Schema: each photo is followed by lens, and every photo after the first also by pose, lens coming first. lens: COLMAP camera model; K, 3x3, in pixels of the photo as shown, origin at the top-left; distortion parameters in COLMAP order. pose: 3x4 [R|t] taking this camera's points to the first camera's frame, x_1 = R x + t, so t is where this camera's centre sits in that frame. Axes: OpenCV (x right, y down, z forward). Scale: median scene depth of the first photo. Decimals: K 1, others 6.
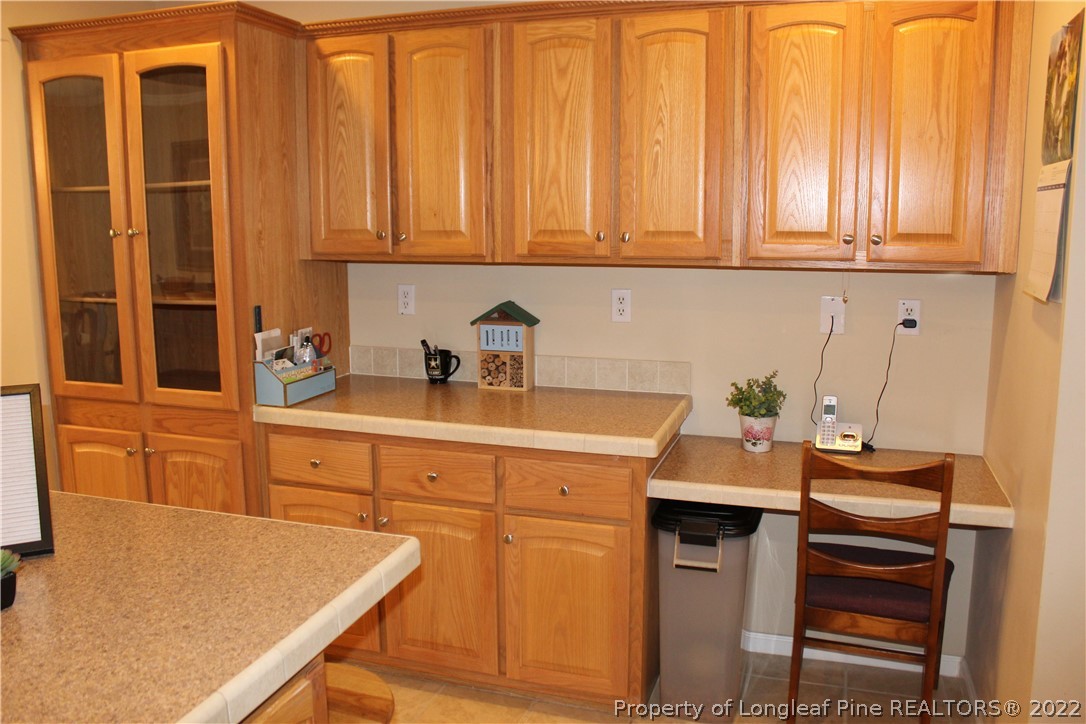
lens RADIAL K [[910.0, 0, 539.1], [0, 910.0, 356.0], [0, 0, 1]] dist [-0.158426, 0.141840]
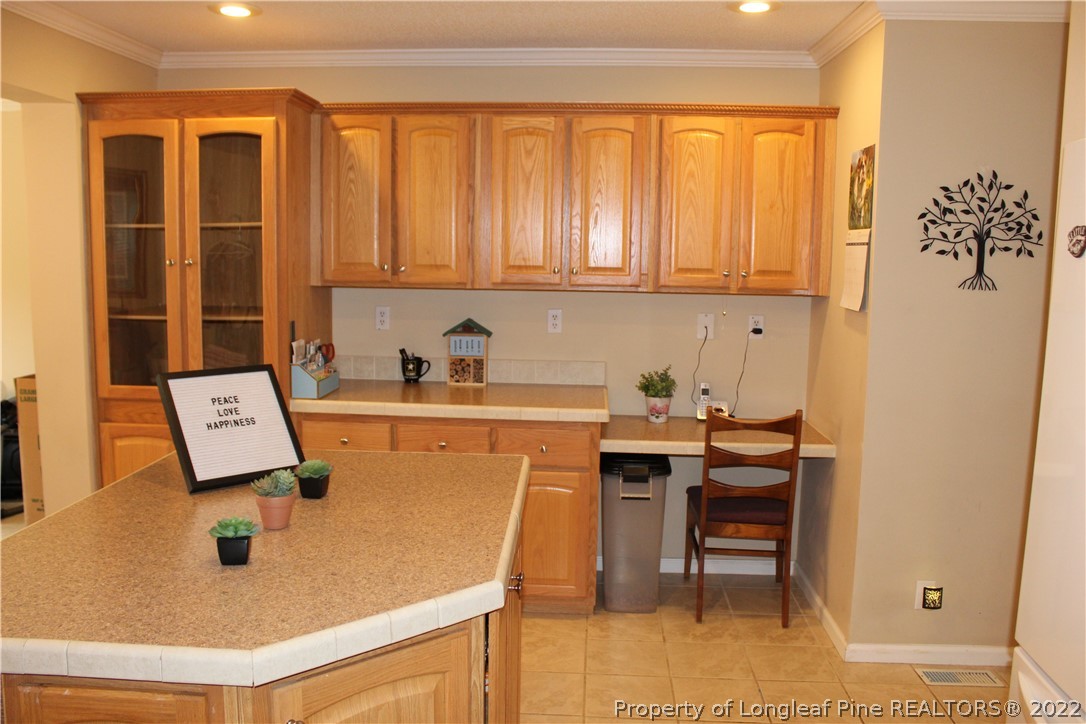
lens RADIAL K [[915.5, 0, 540.1], [0, 915.5, 361.5], [0, 0, 1]] dist [-0.162179, 0.137321]
pose [[0.964835, -0.014150, 0.262475, -0.317762], [0.022463, 0.999336, -0.028699, 0.047683], [-0.261894, 0.033586, 0.964512, -0.343874]]
